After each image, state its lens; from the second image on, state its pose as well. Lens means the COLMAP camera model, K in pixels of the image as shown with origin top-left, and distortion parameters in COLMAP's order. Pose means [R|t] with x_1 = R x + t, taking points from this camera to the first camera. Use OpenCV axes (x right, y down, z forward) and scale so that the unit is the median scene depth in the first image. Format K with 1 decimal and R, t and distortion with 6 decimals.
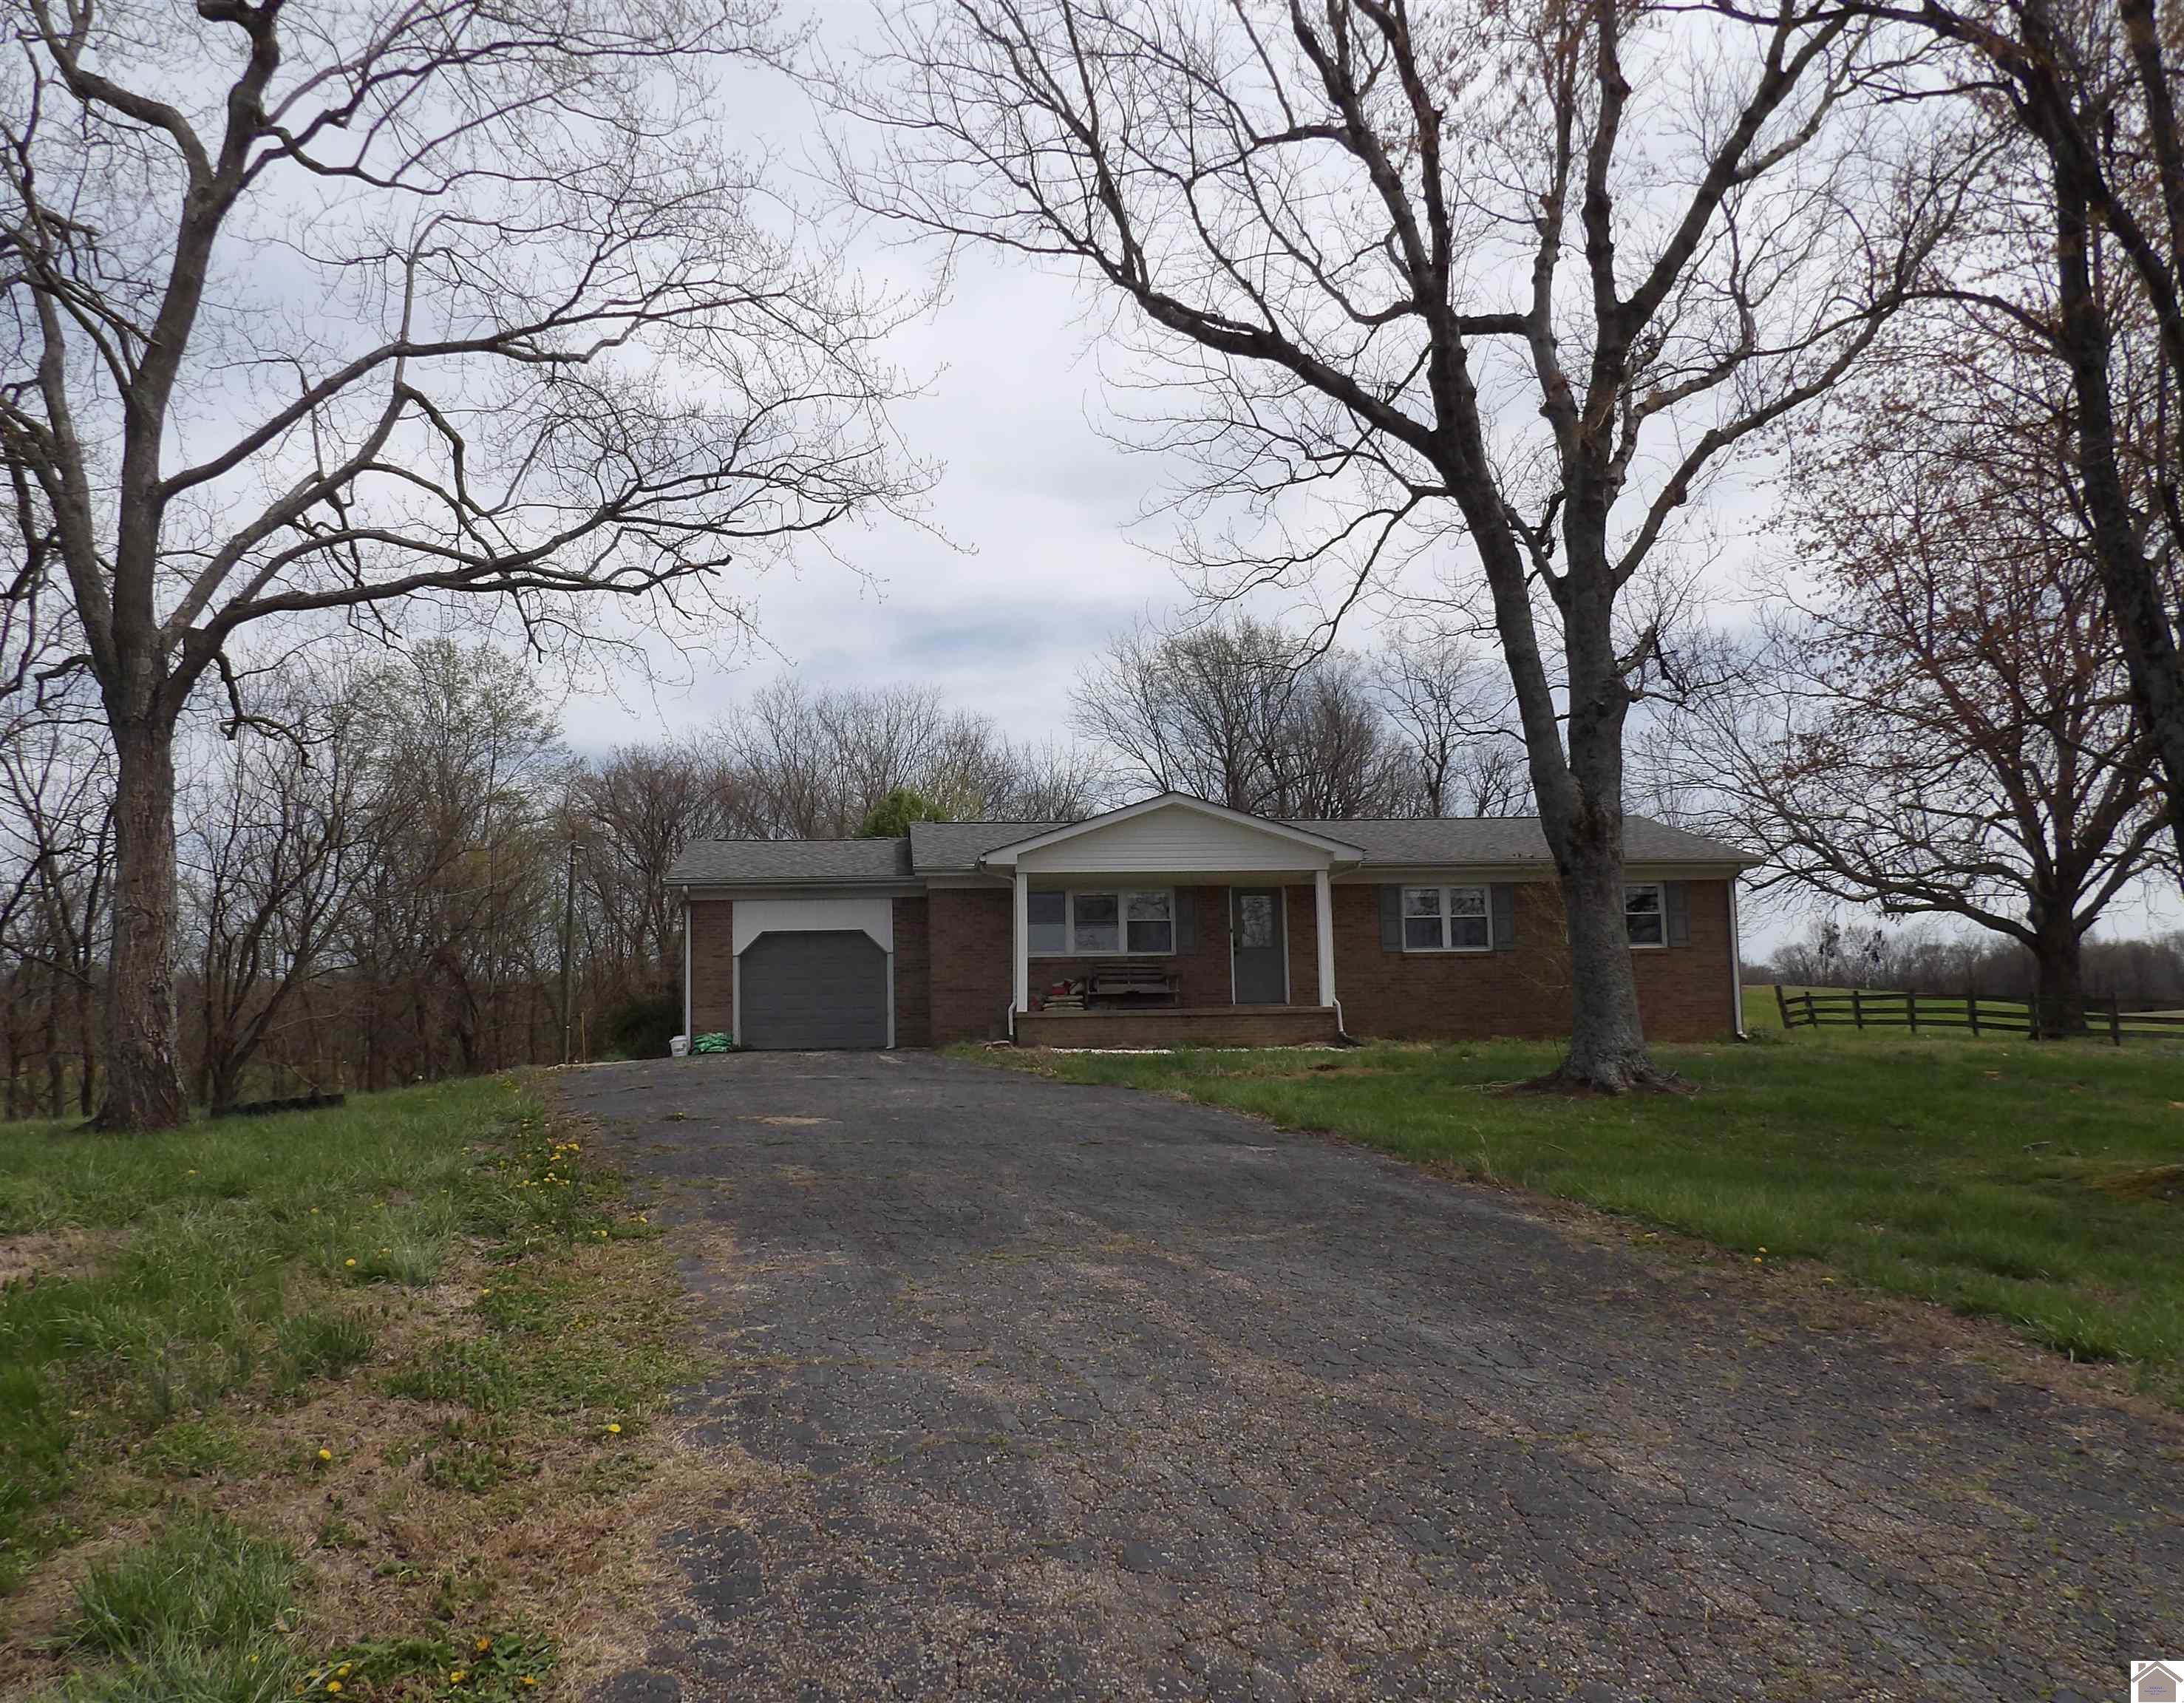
lens RADIAL K [[1635.7, 0, 1093.3], [0, 1635.7, 852.4], [0, 0, 1]] dist [0.012876, 0.002129]
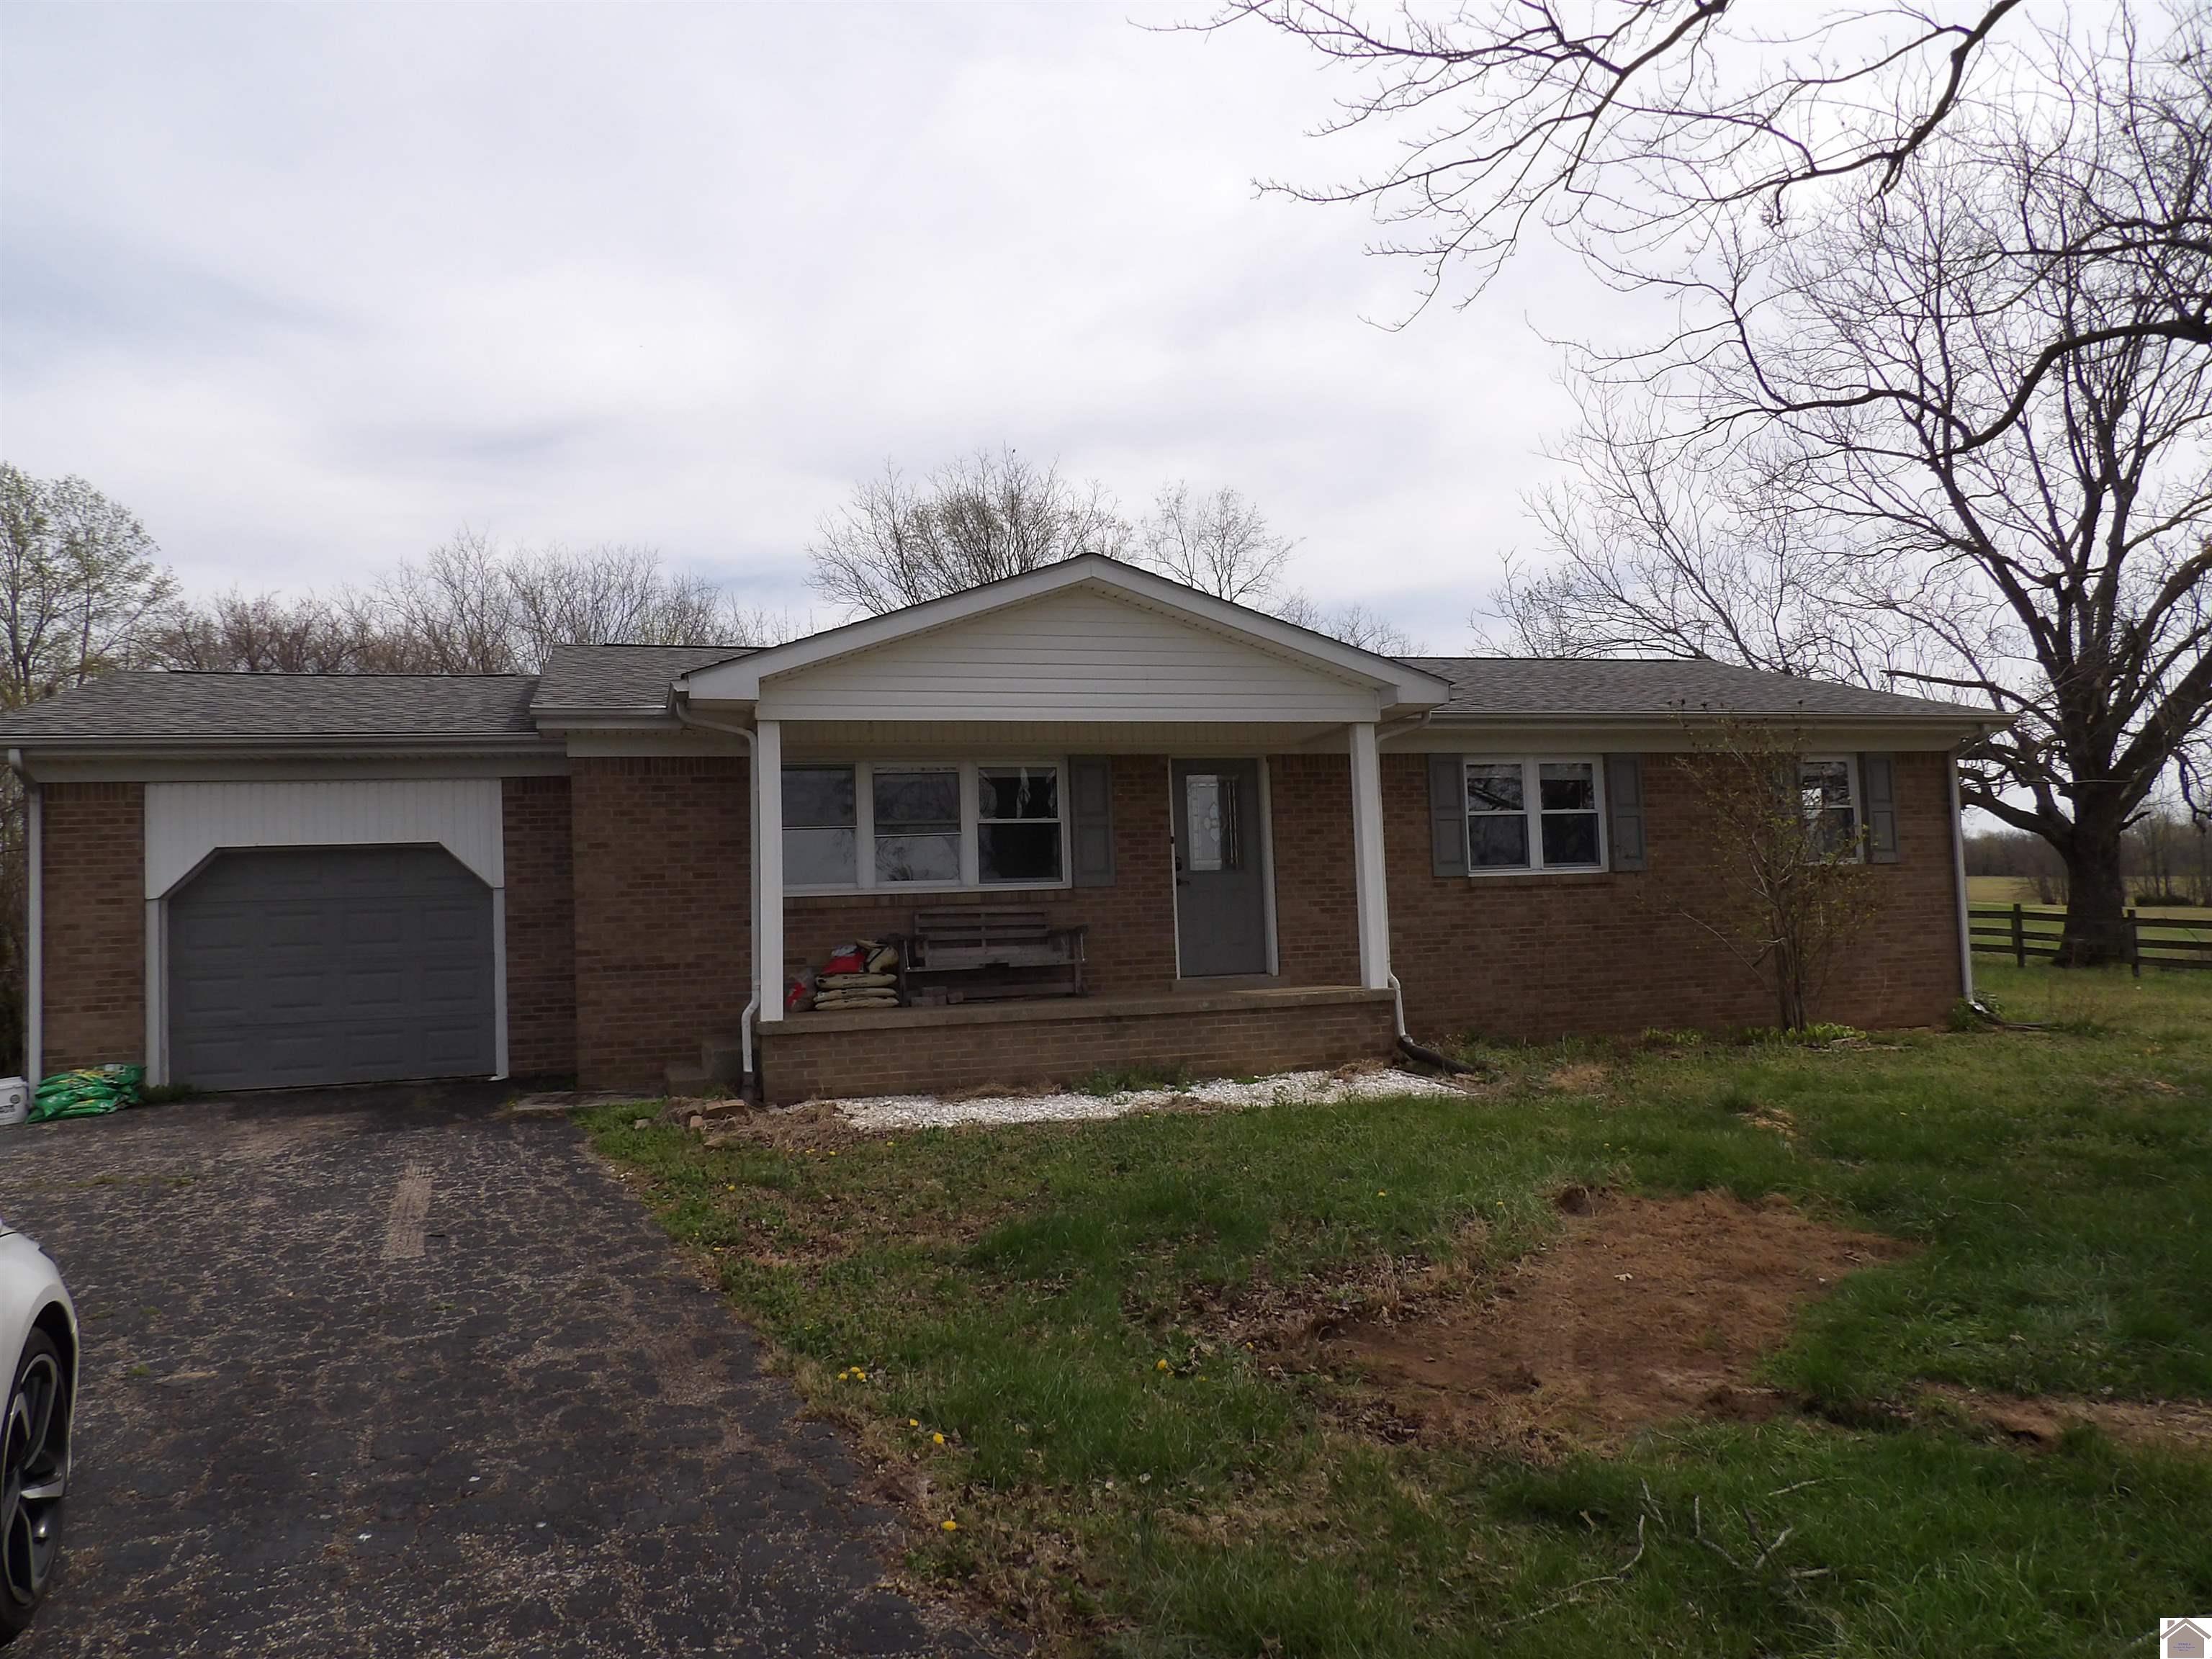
lens RADIAL K [[1579.9, 0, 1105.7], [0, 1579.9, 828.7], [0, 0, 1]] dist [-0.015528, 0.002655]
pose [[0.984506, -0.003858, 0.175309, -0.026064], [-0.004611, 0.998843, 0.047878, 0.019738], [-0.175291, -0.047945, 0.983349, 0.501797]]
